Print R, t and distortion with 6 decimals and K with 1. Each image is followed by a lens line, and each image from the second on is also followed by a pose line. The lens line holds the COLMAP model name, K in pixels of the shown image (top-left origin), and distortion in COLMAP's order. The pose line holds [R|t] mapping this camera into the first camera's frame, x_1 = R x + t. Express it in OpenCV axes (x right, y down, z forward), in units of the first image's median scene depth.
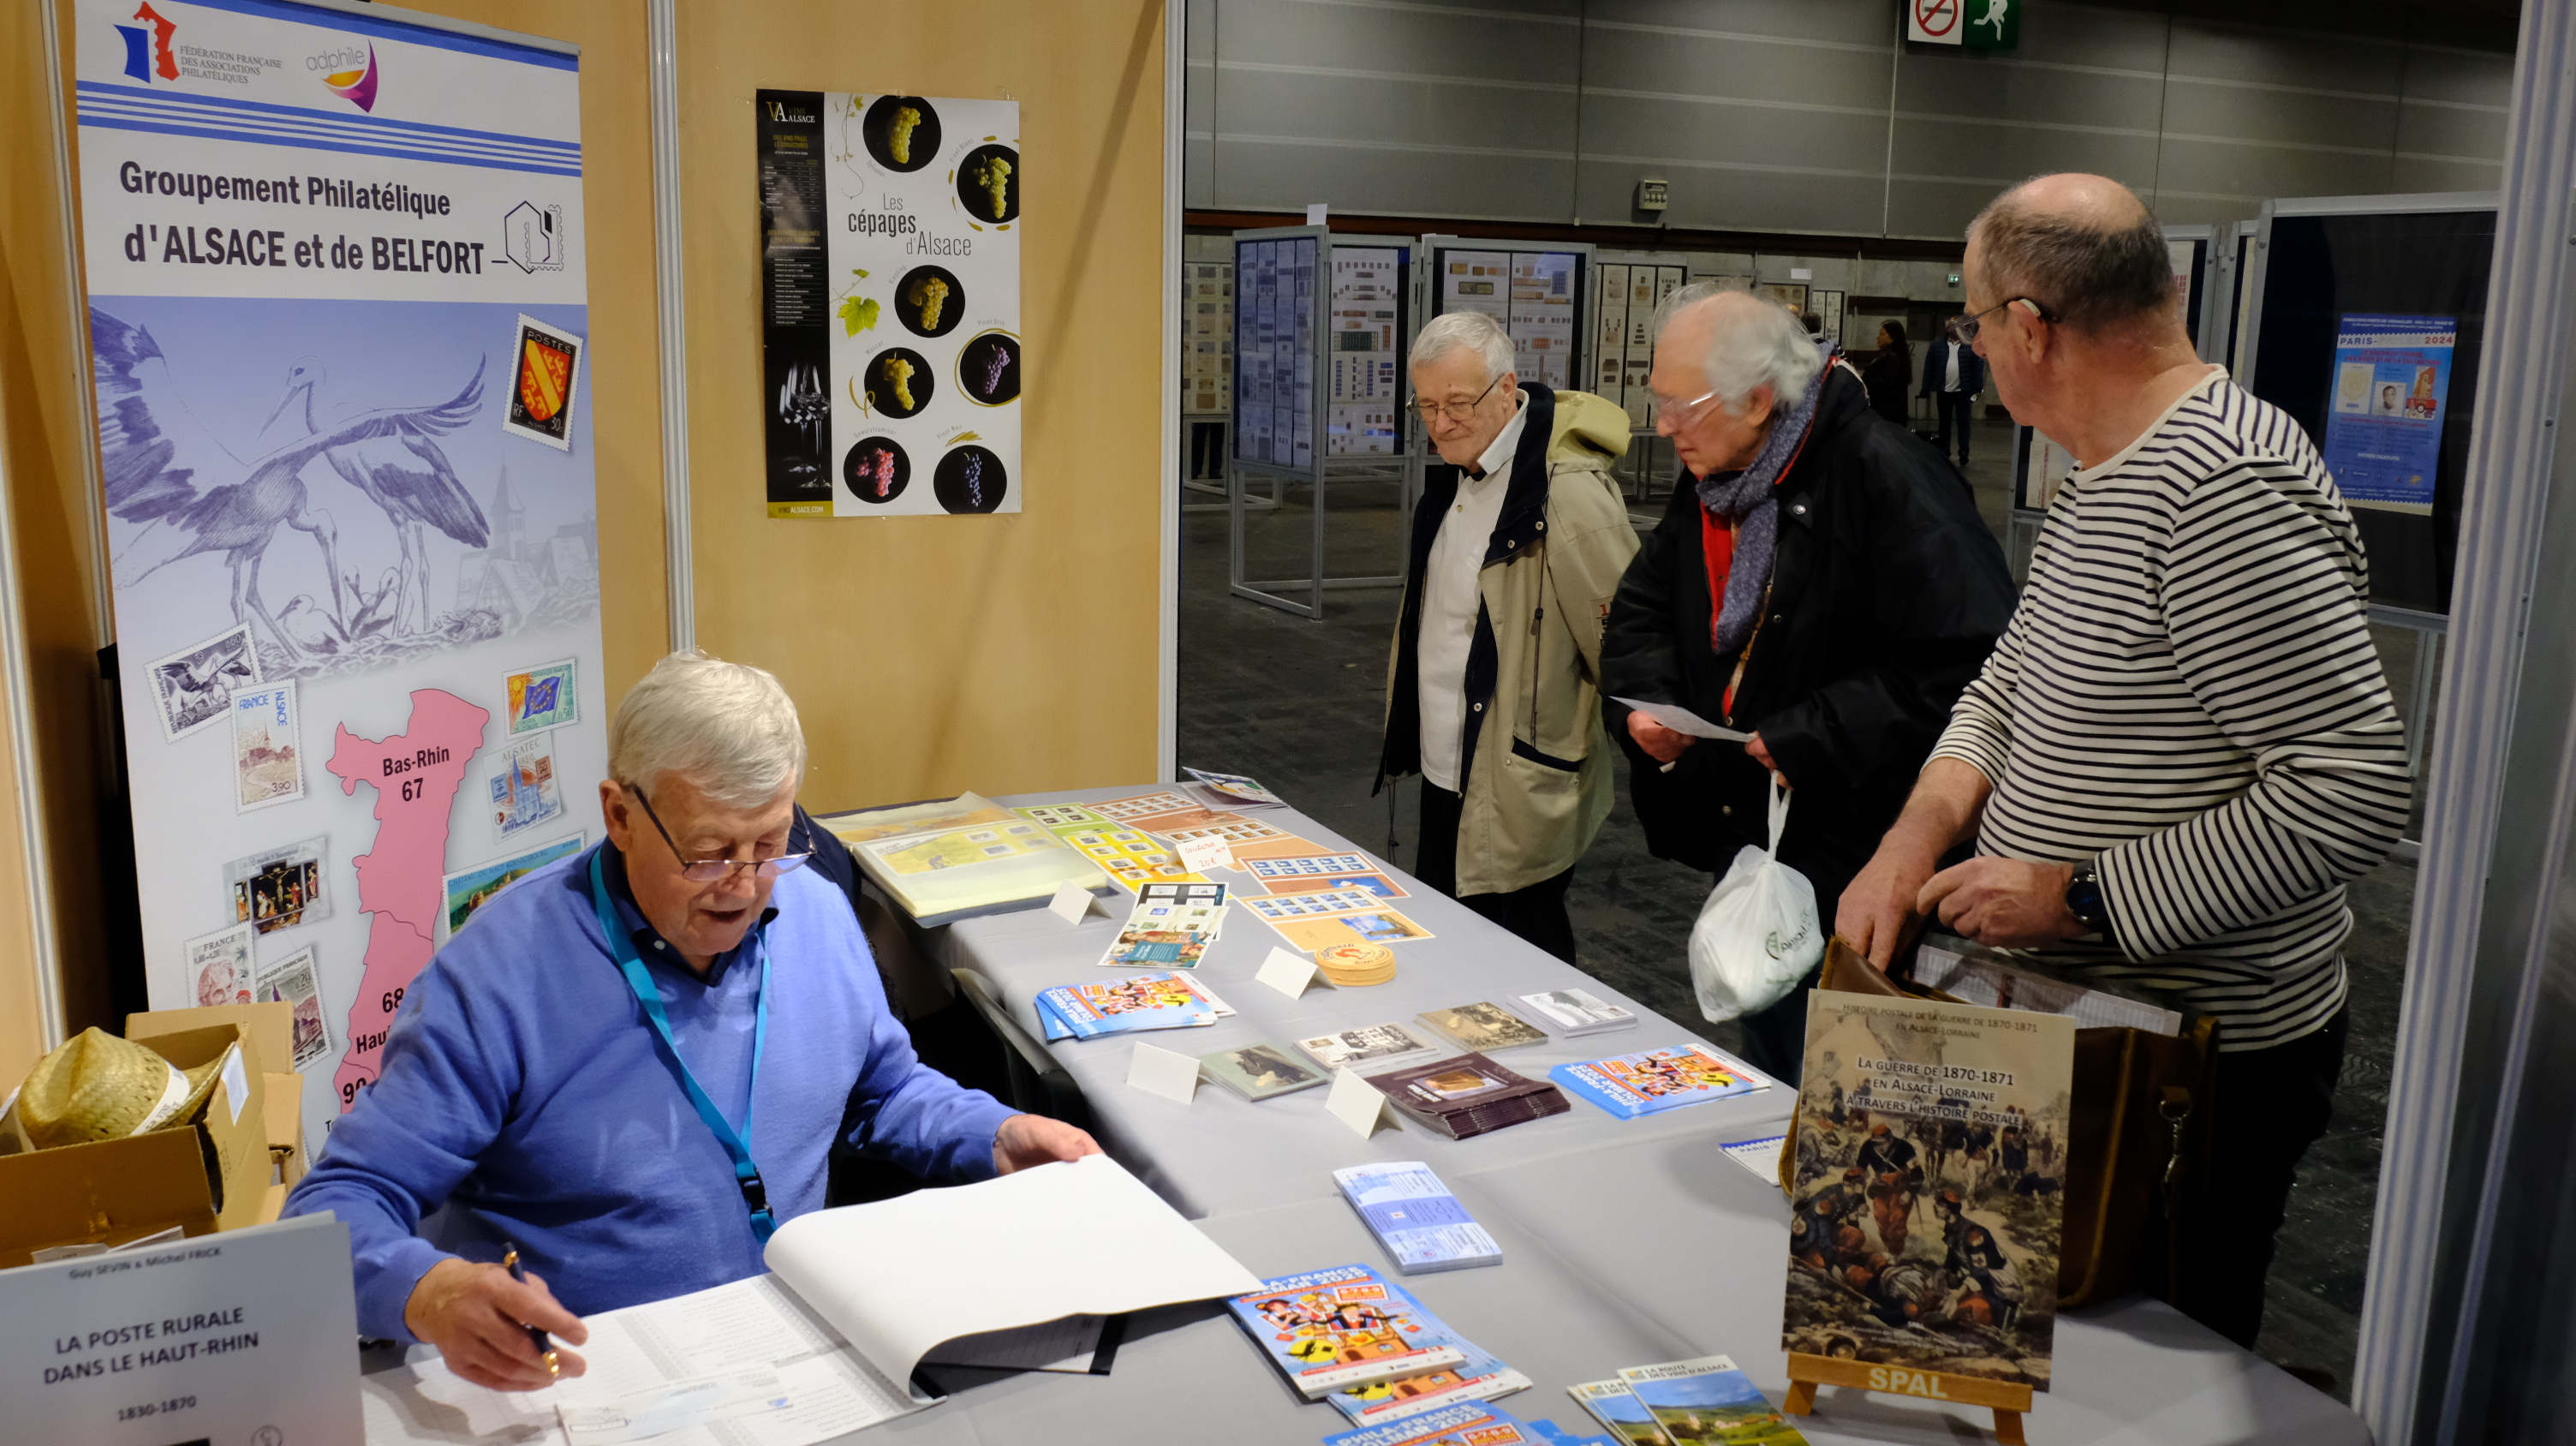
lens RADIAL K [[2066.8, 0, 1288.0], [0, 2066.8, 723.0], [0, 0, 1]] dist [-0.019247, -0.005266]
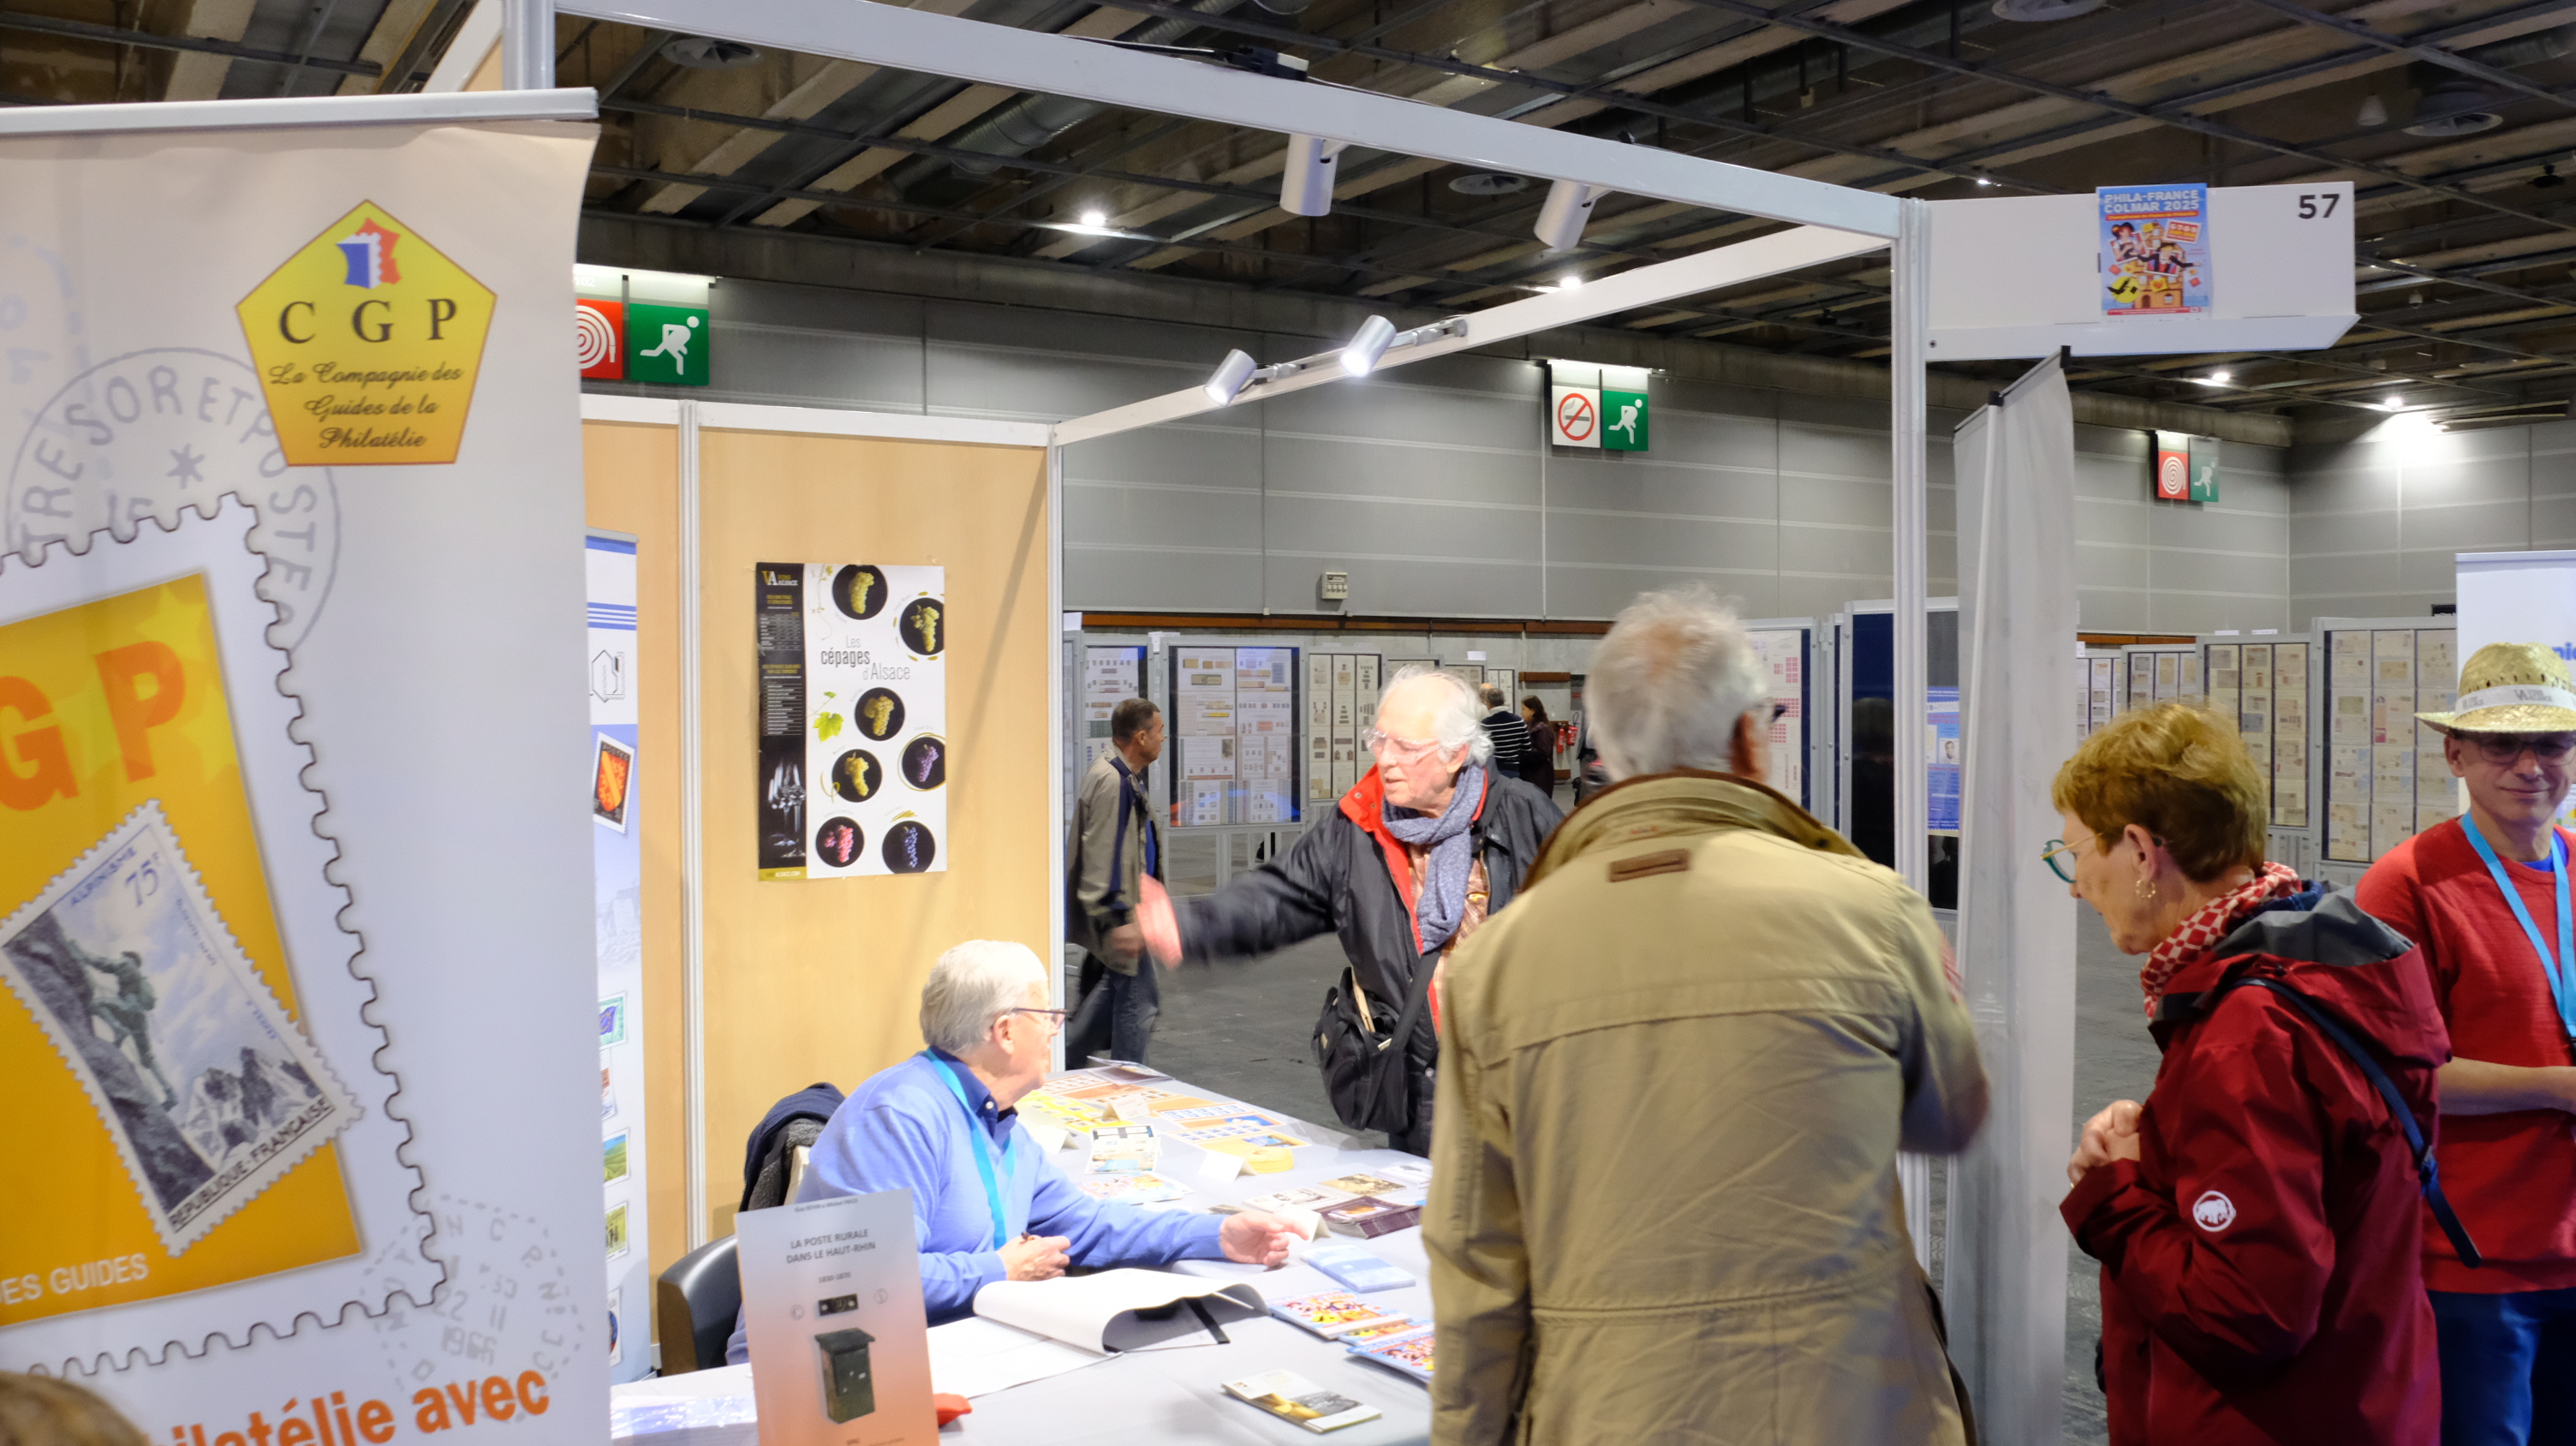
lens RADIAL K [[2364.1, 0, 1288.0], [0, 2364.1, 723.0], [0, 0, 1]] dist [0.000335, -0.002142]
pose [[0.984590, -0.028060, 0.172614, -0.177069], [0.058574, 0.982945, -0.174321, 0.081327], [-0.164779, 0.181745, 0.969441, -0.513047]]
